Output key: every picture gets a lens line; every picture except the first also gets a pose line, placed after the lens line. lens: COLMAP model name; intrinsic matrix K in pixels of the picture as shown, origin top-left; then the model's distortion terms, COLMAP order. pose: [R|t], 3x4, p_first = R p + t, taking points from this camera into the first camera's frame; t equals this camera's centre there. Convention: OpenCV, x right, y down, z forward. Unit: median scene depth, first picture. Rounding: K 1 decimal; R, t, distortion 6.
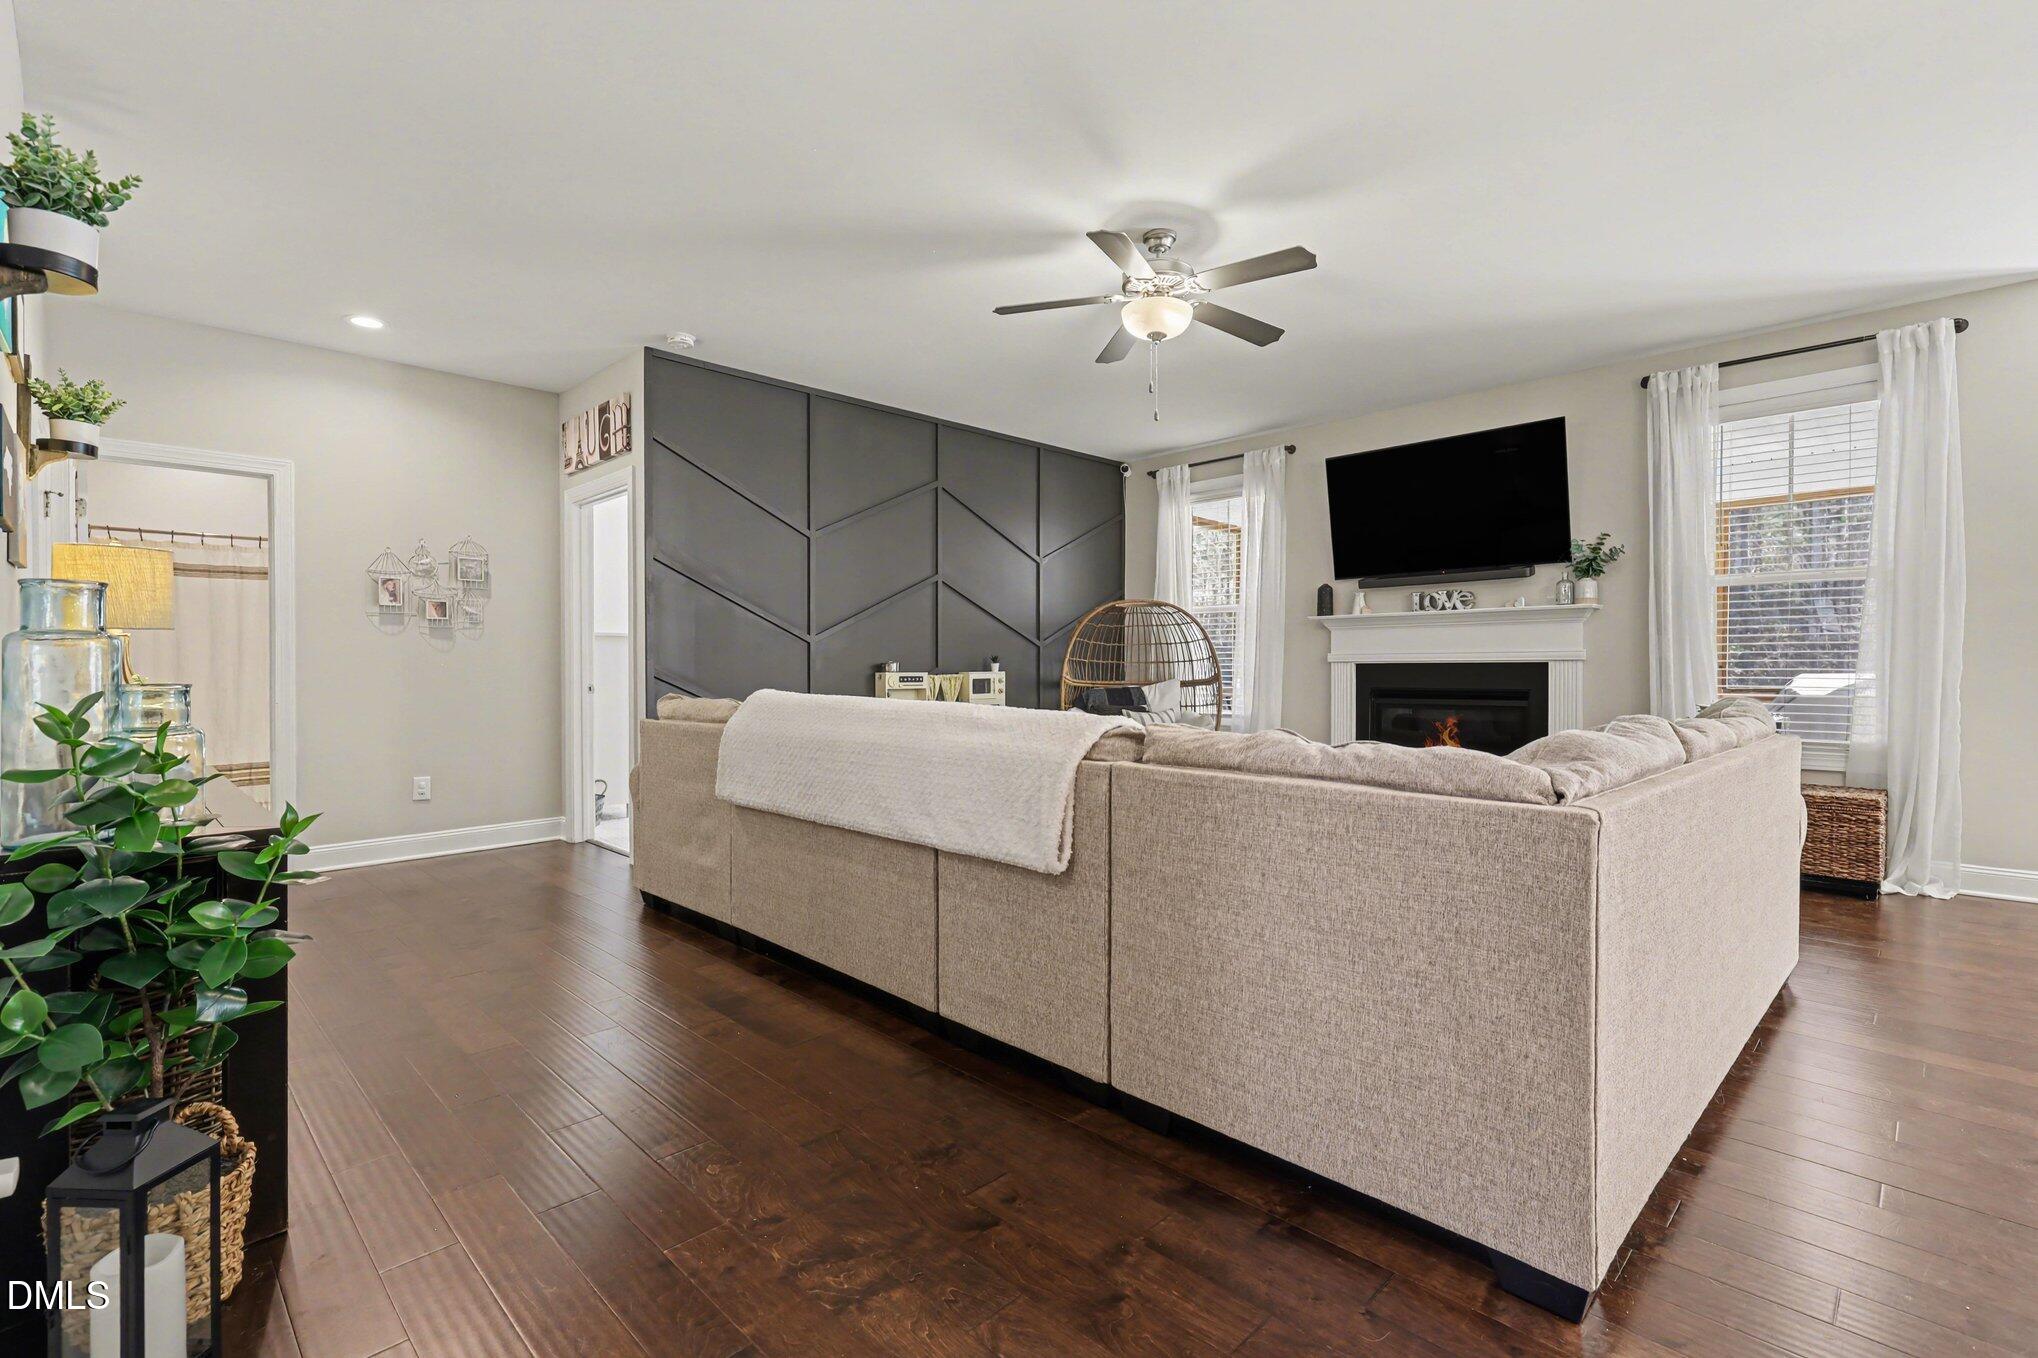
lens RADIAL K [[928.7, 0, 1019.0], [0, 928.7, 679.0], [0, 0, 1]] dist [0.000468, -0.000048]
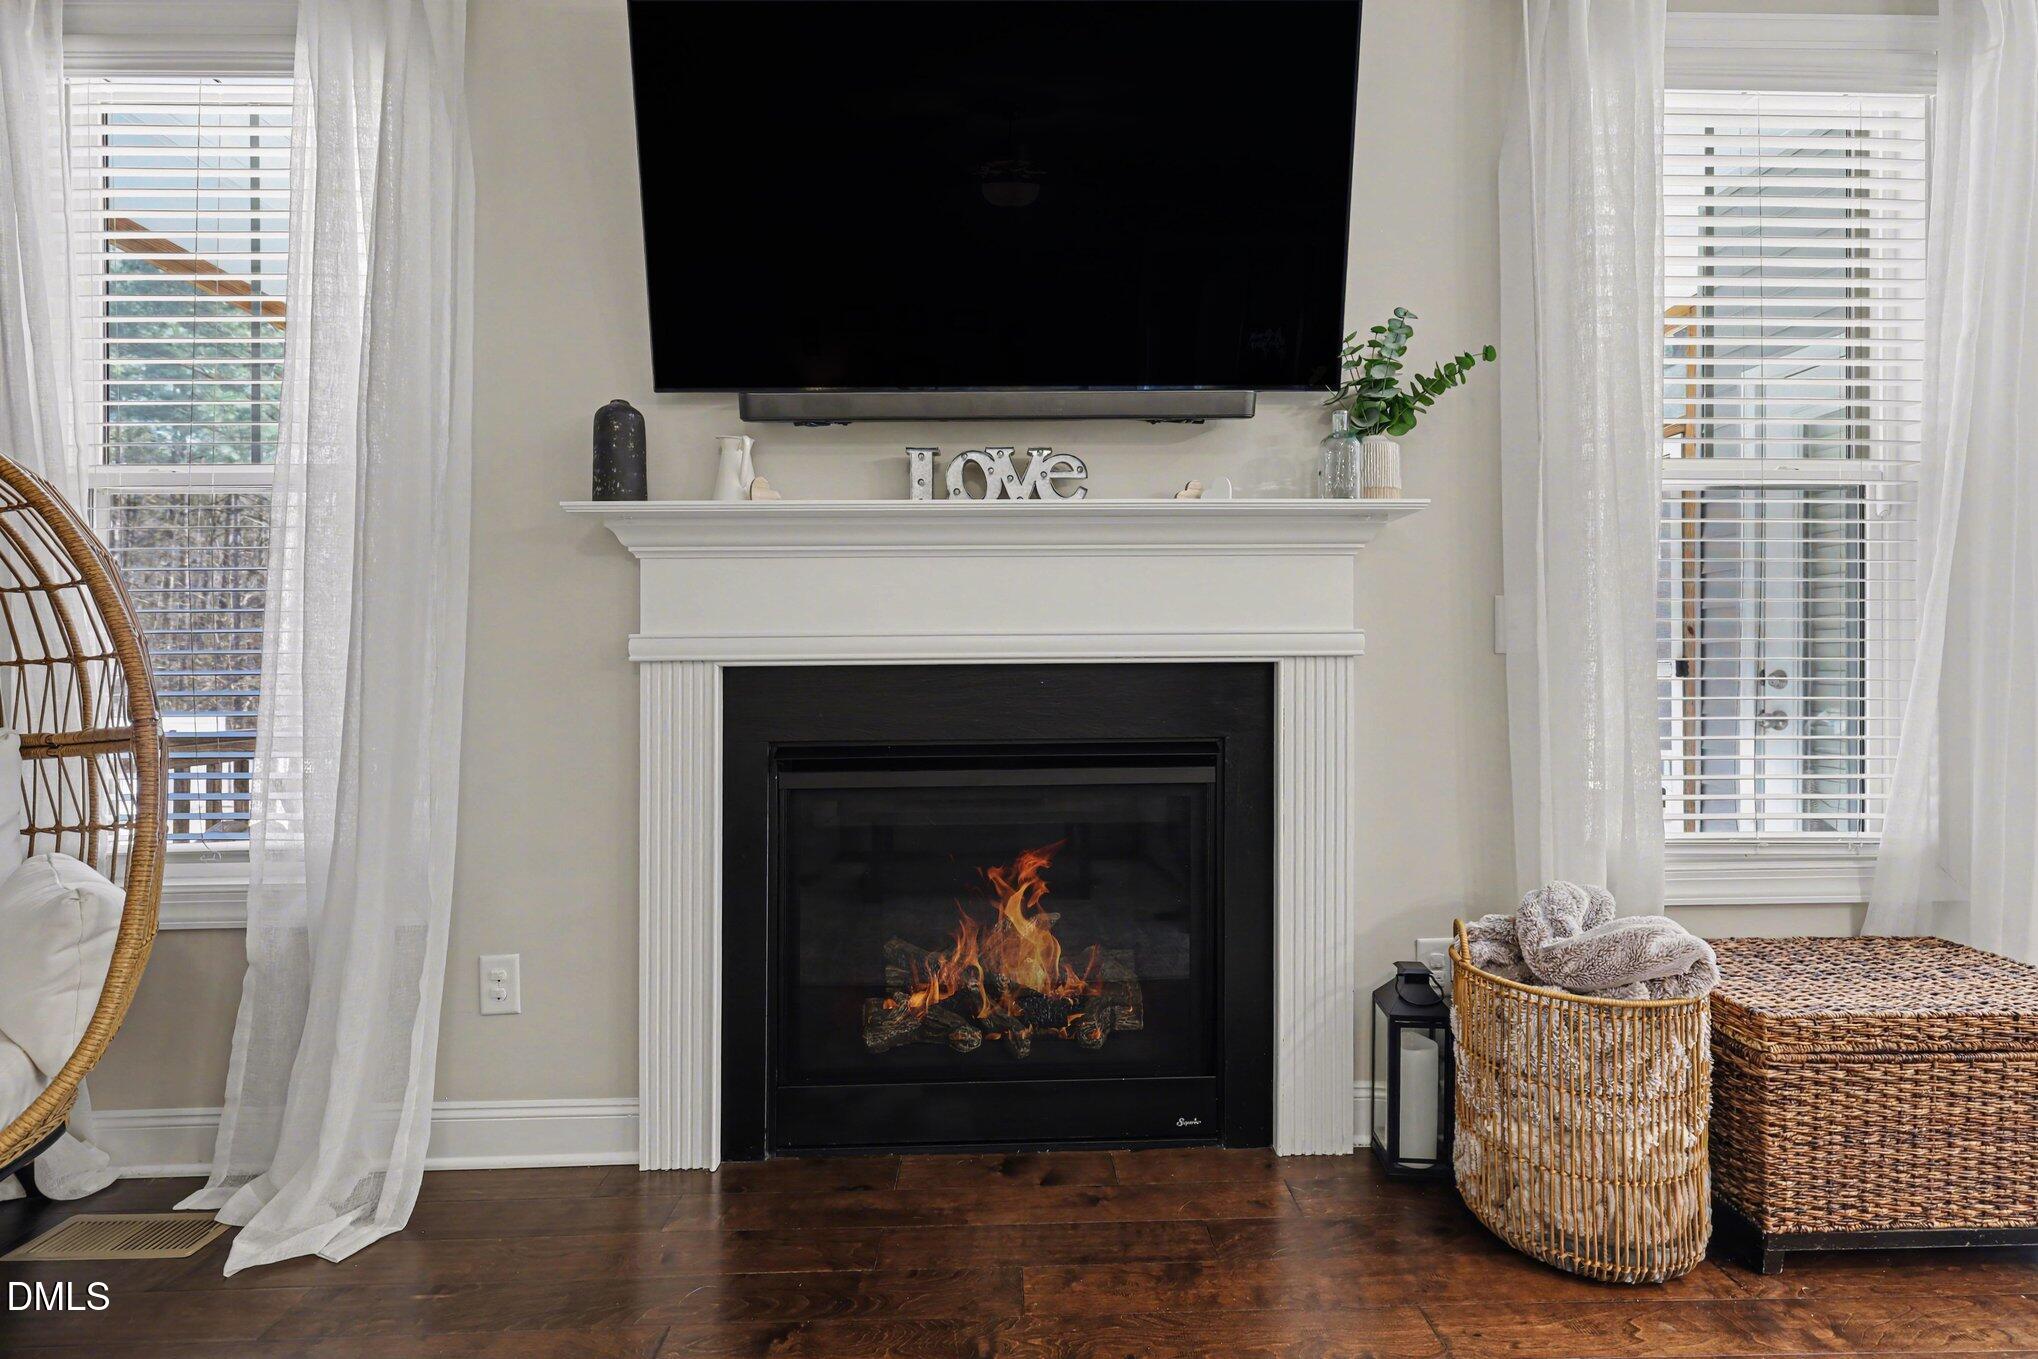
lens RADIAL K [[784.8, 0, 1019.0], [0, 784.8, 679.5], [0, 0, 1]] dist [0.001459, 0.000159]
pose [[0.692146, 0.001109, 0.721757, 0.241767], [0.015944, 0.999731, -0.016825, -0.006235], [-0.721581, 0.023153, 0.691942, 0.750093]]
